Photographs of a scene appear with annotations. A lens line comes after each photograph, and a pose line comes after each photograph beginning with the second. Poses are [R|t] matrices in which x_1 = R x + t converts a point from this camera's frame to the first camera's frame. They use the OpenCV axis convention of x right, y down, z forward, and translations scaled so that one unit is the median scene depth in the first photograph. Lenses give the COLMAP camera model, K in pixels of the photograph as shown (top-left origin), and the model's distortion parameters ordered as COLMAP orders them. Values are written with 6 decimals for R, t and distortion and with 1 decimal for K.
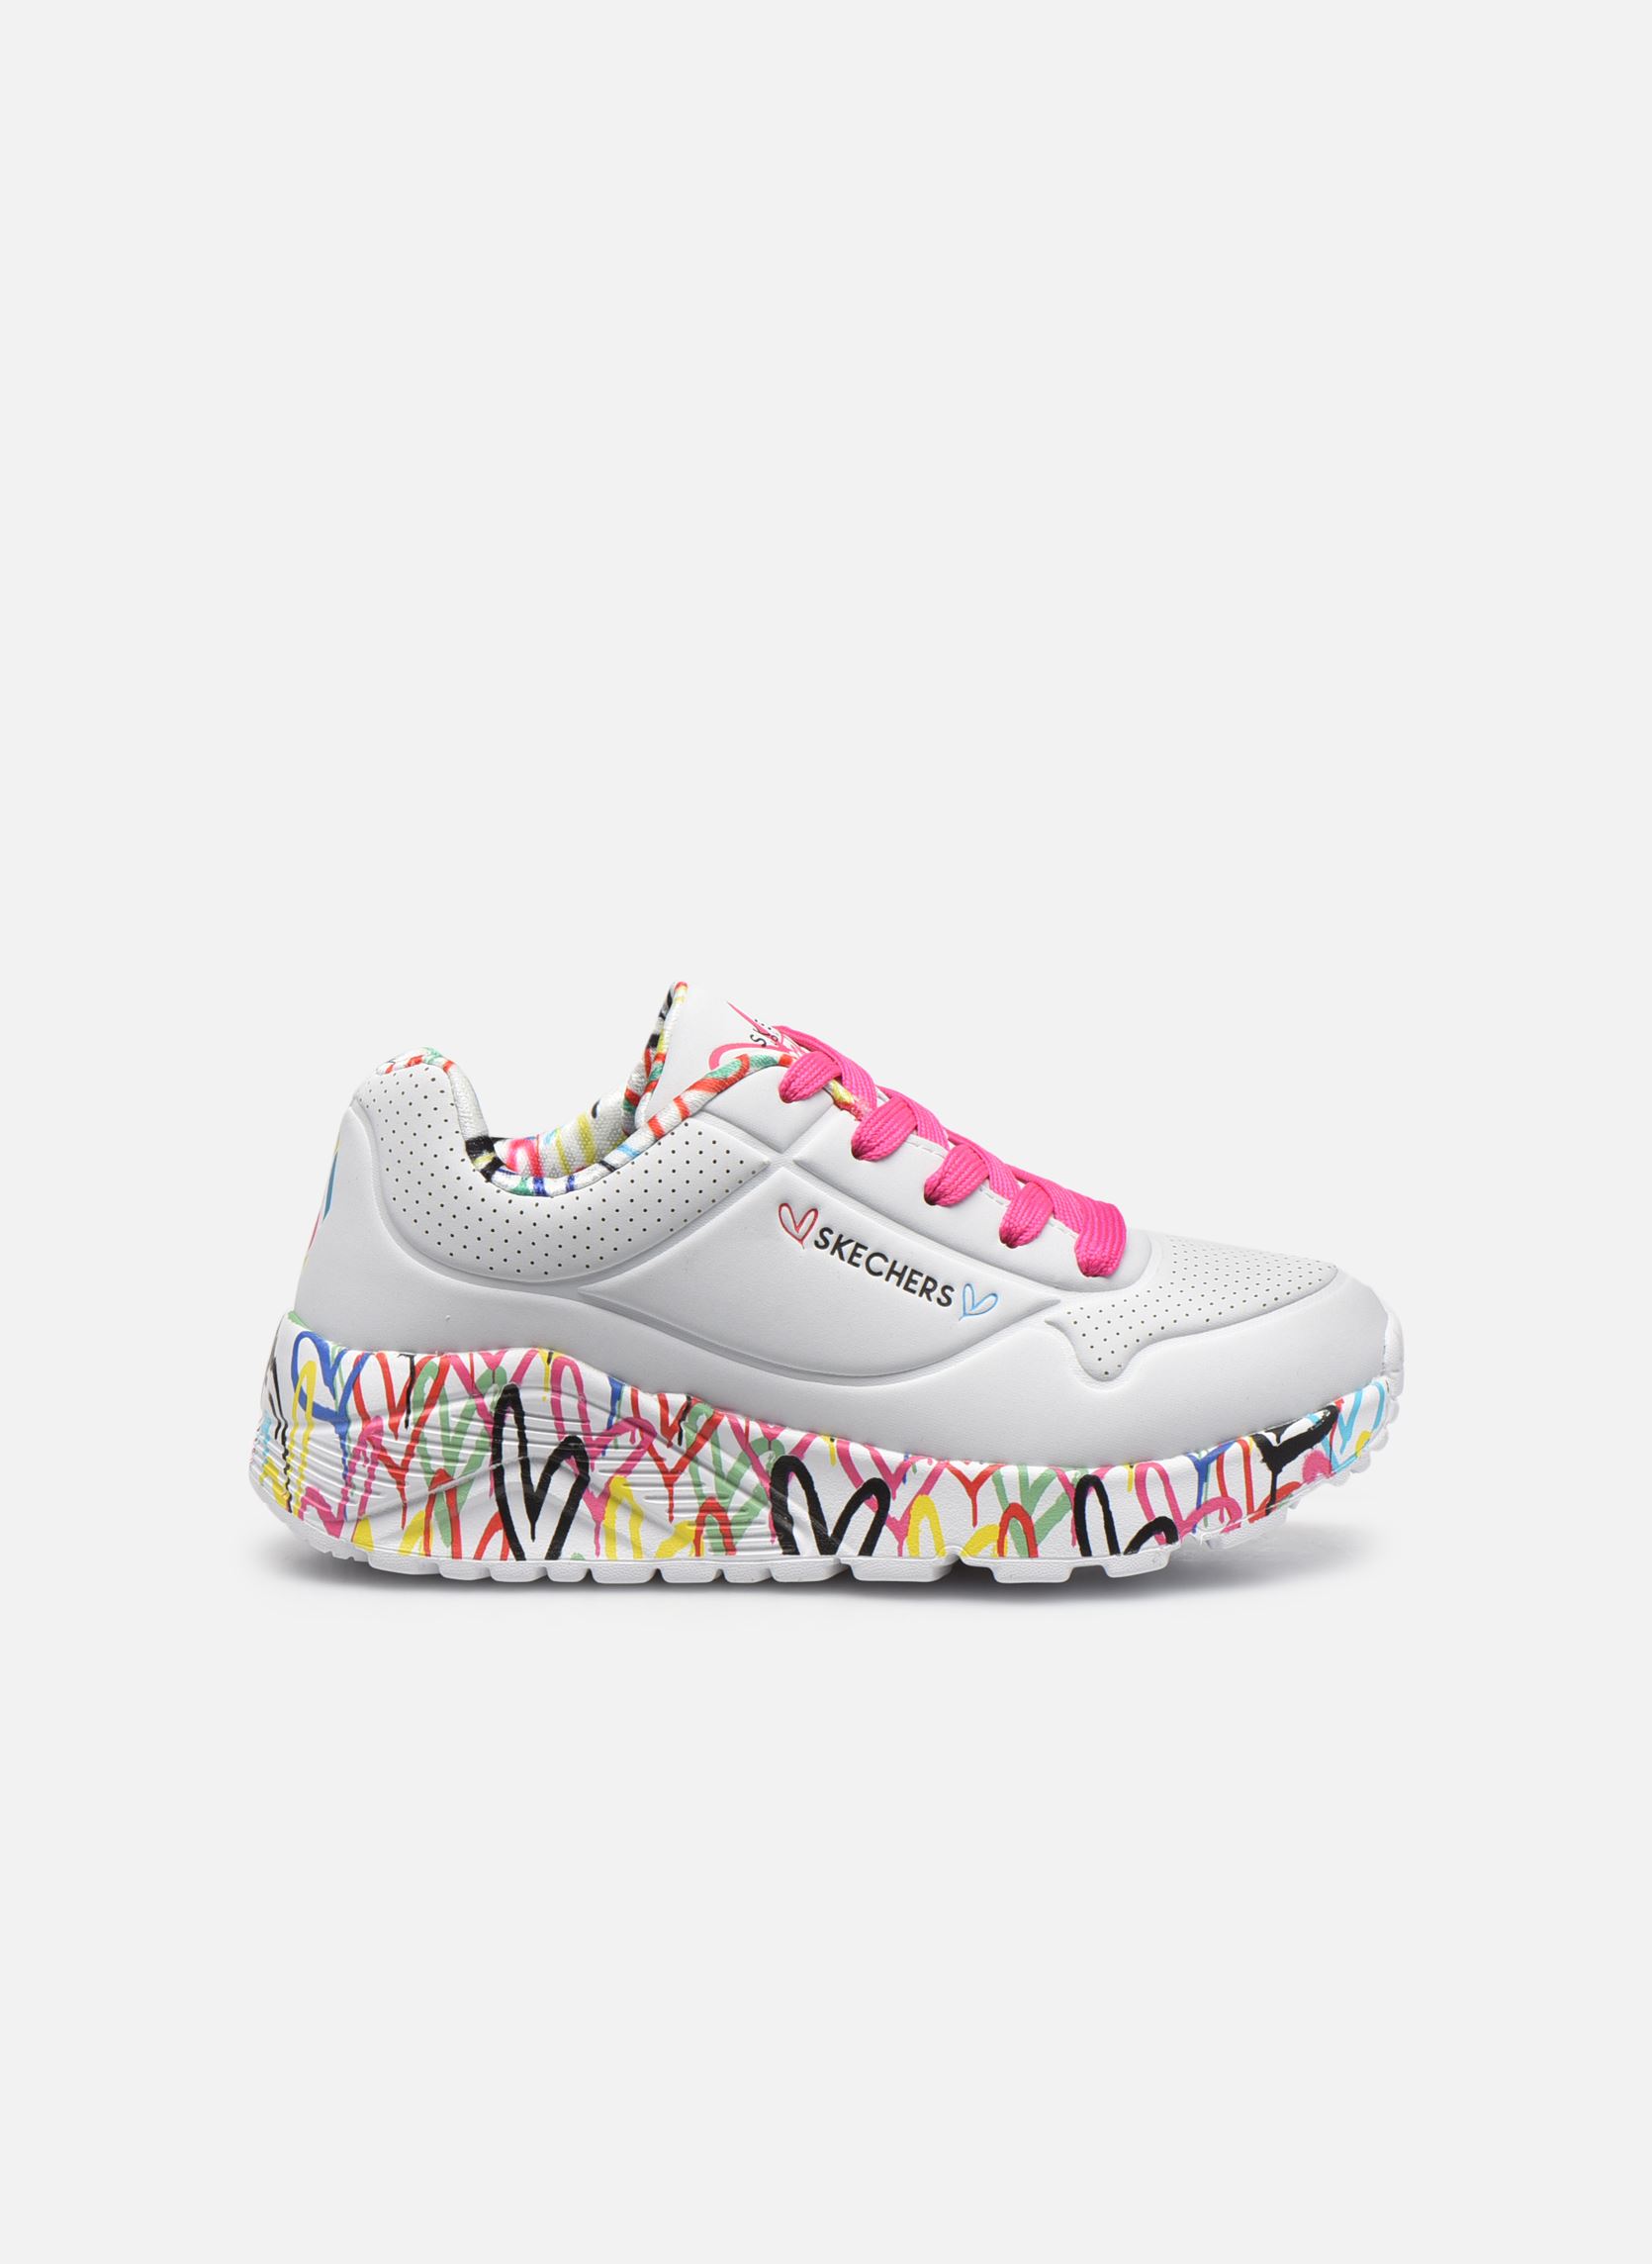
lens RADIAL K [[7399.2, 0, 825.9], [0, 7399.2, 1132.8], [0, 0, 1]] dist [-0.263551, 0.000000]
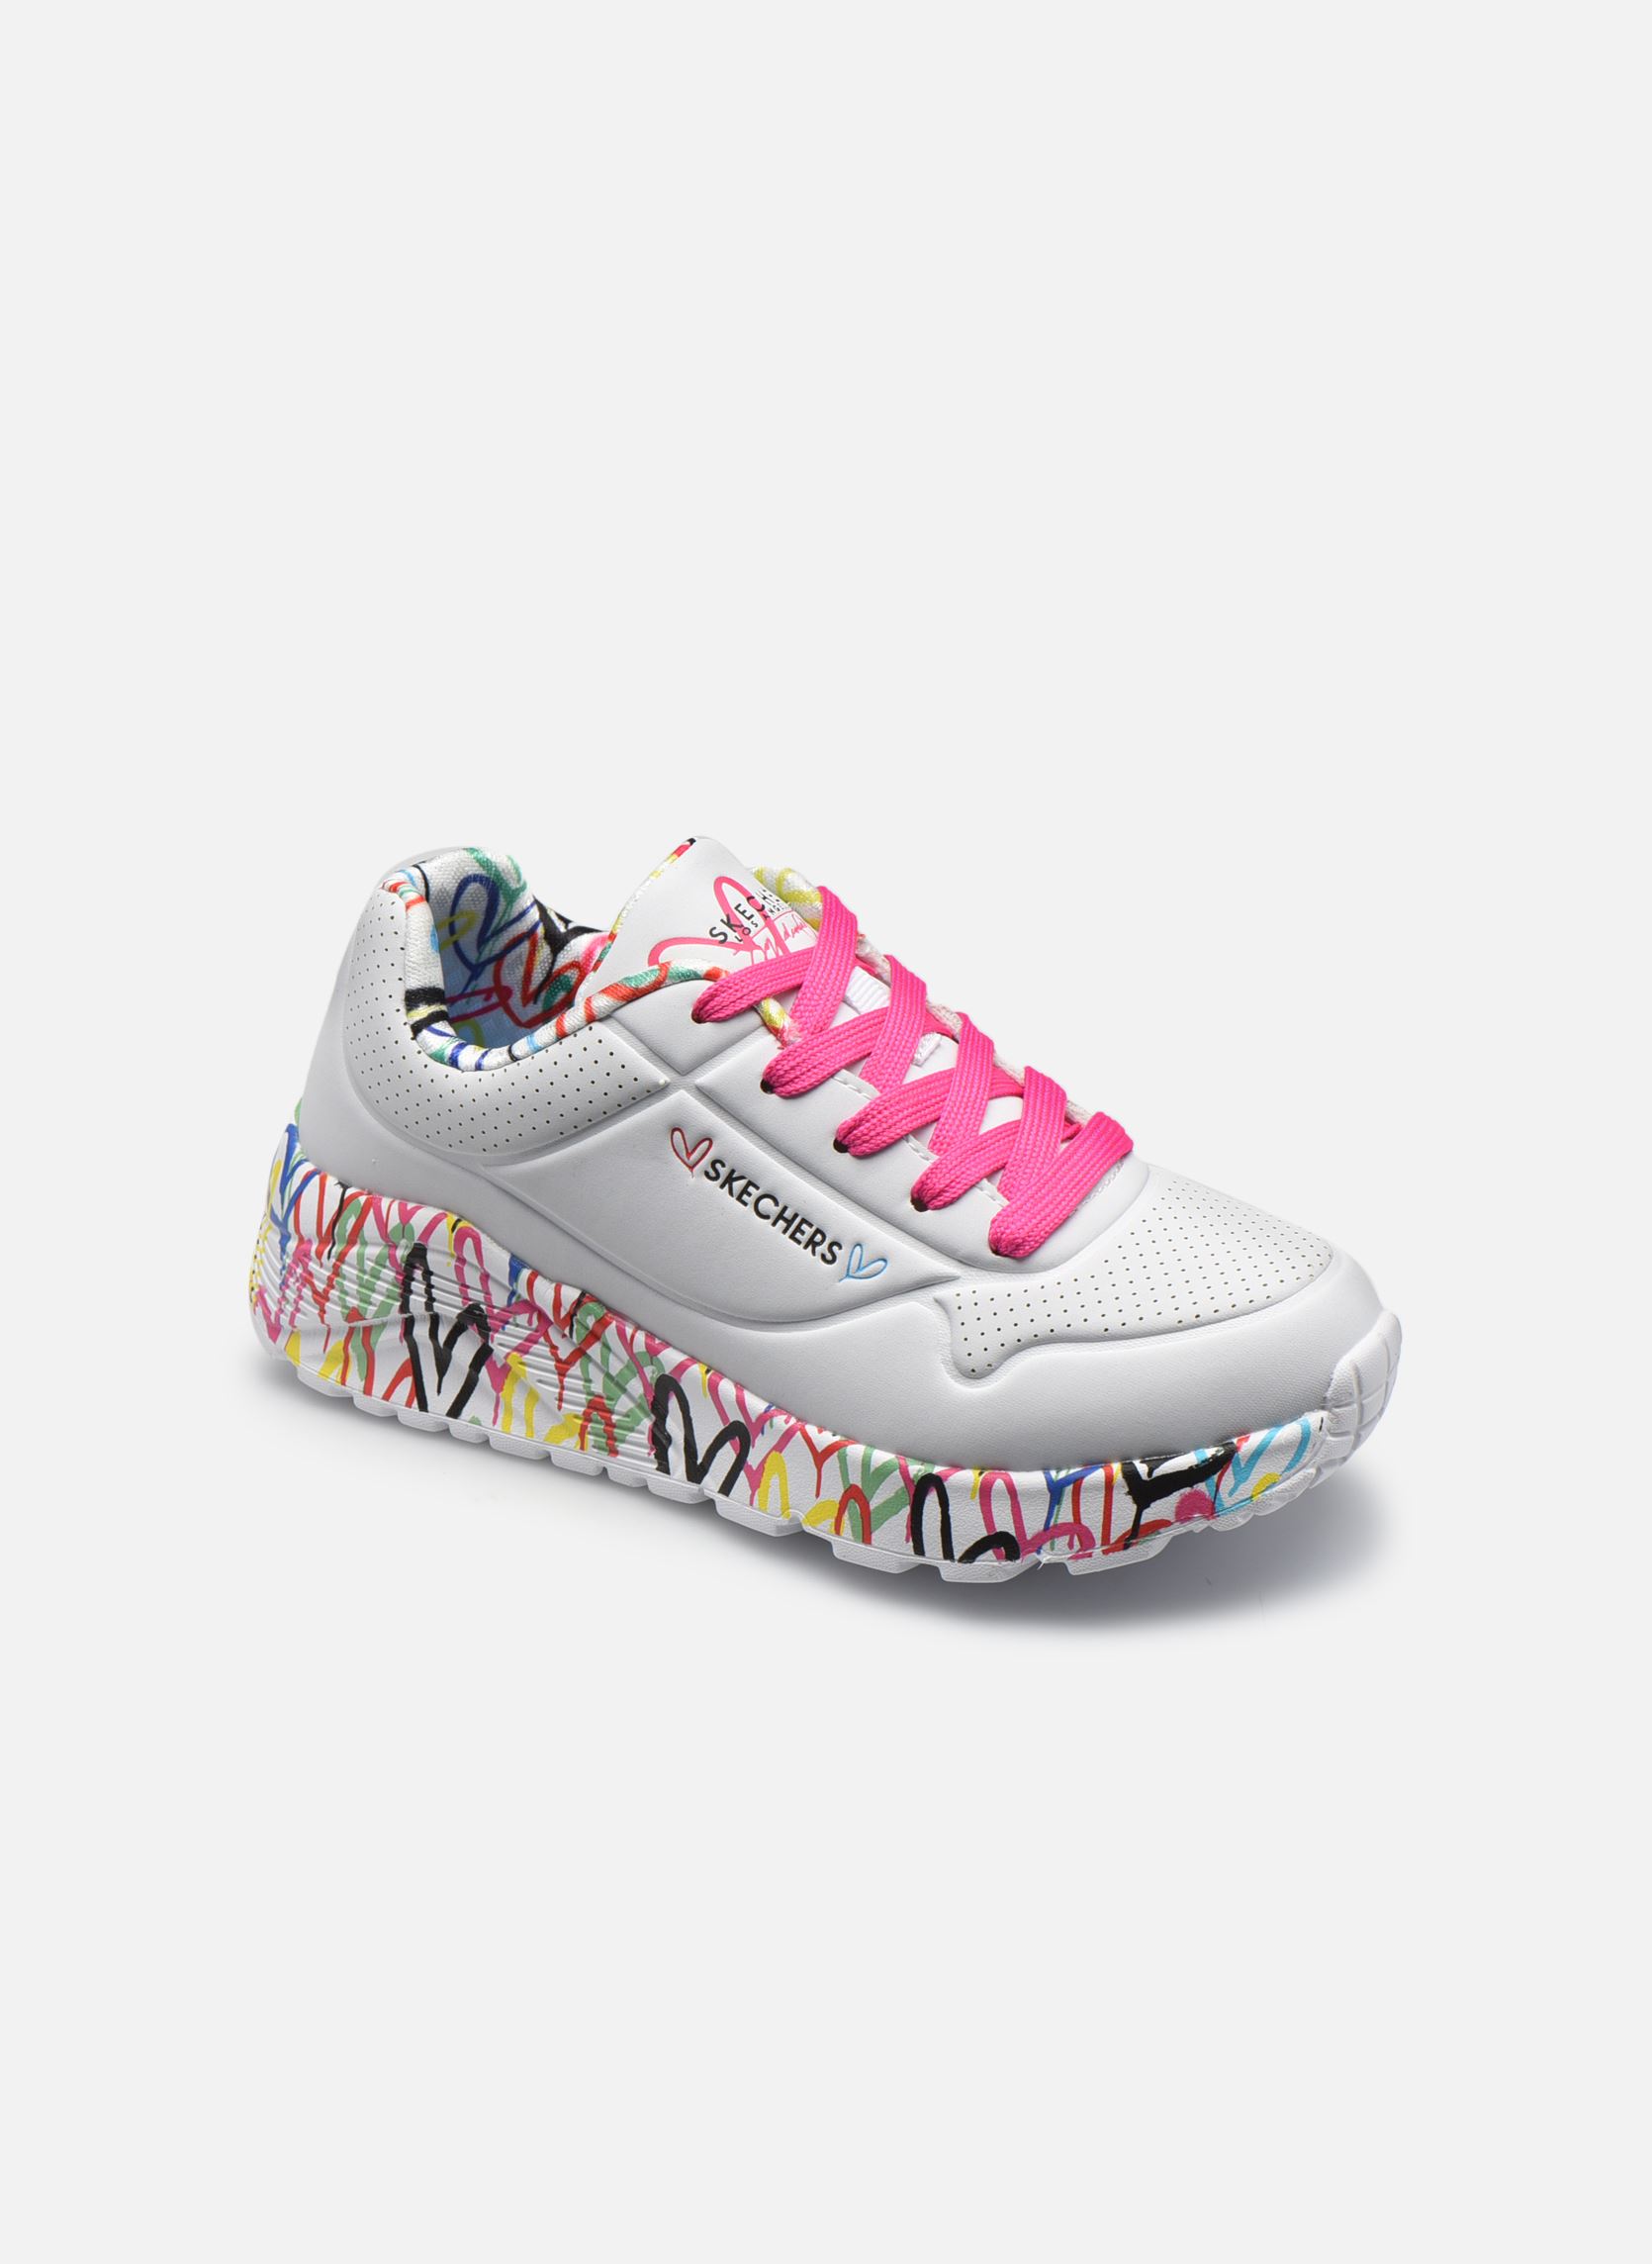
lens RADIAL K [[7399.2, 0, 825.4], [0, 7399.2, 1131.9], [0, 0, 1]] dist [-0.263551, 0.000000]
pose [[0.865131, 0.223311, -0.449089, 0.435475], [-0.090020, 0.950004, 0.298979, -0.274363], [0.493401, -0.218229, 0.841980, 0.210753]]
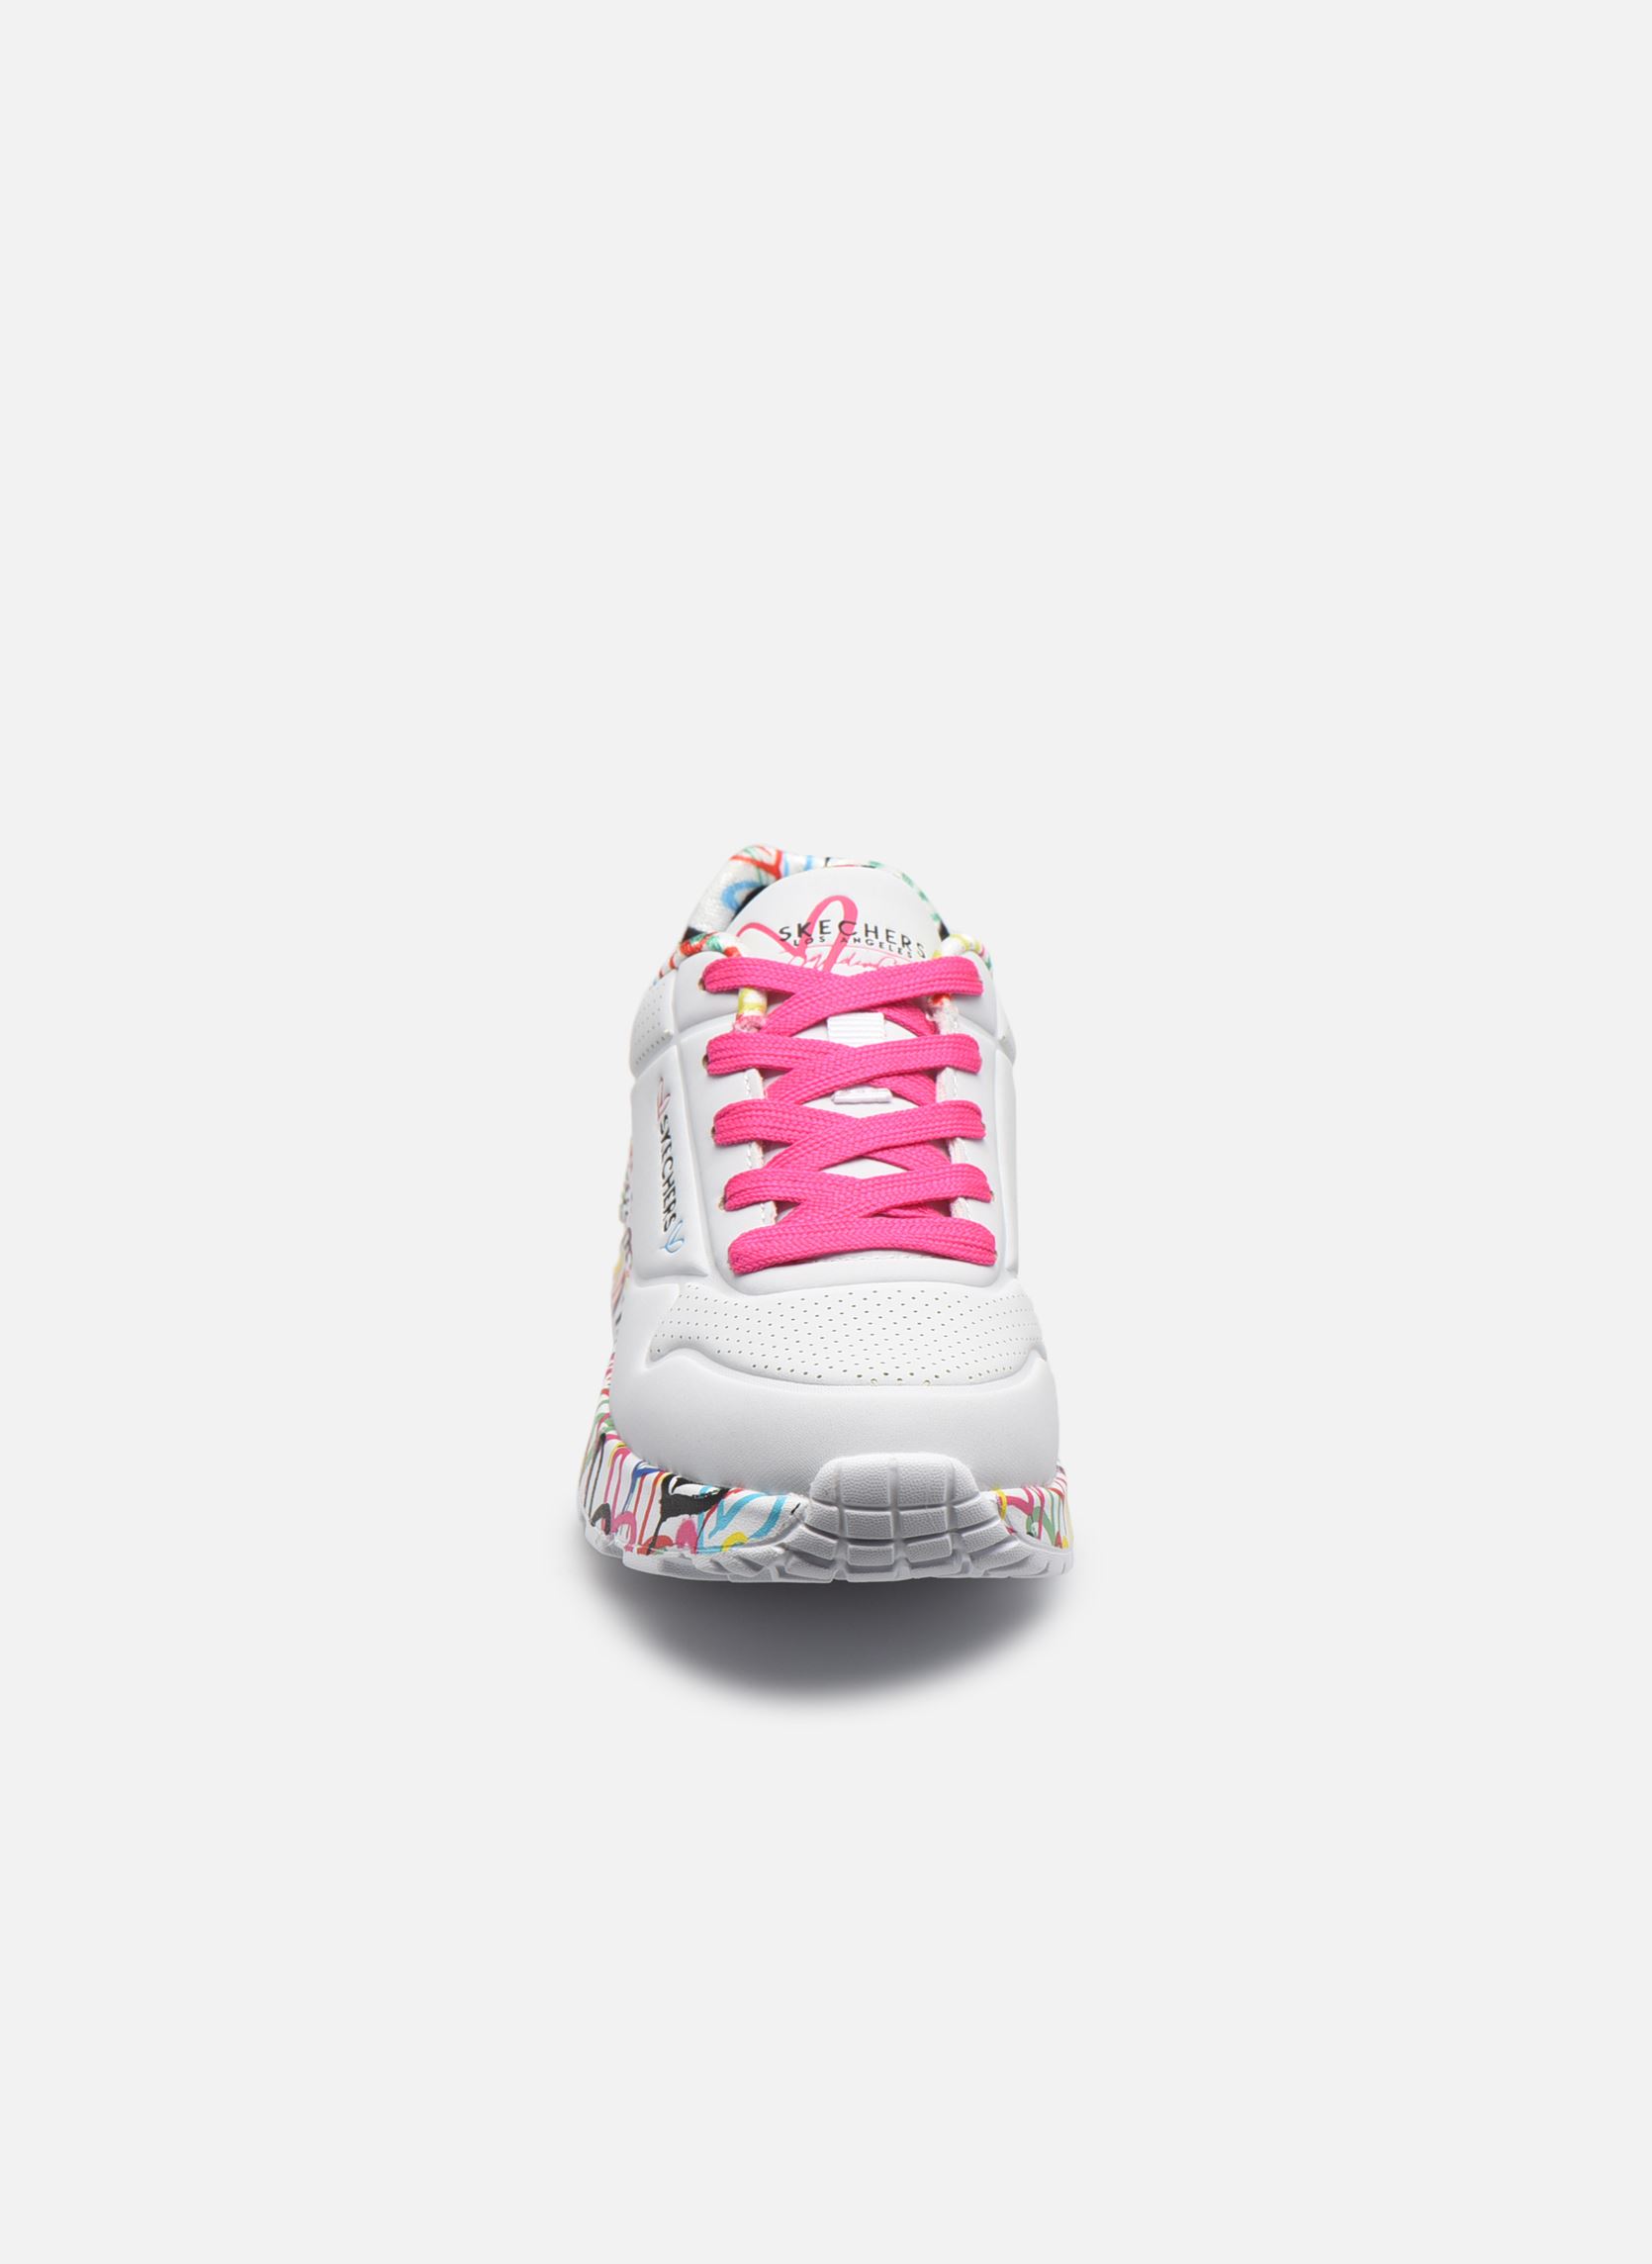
lens RADIAL K [[7399.2, 0, 826.0], [0, 7399.2, 1132.0], [0, 0, 1]] dist [-0.263551, 0.000000]
pose [[-0.007314, 0.316528, -0.948555, 0.948679], [-0.204482, 0.928063, 0.311266, -0.300703], [0.978843, 0.196239, 0.057936, 0.962087]]
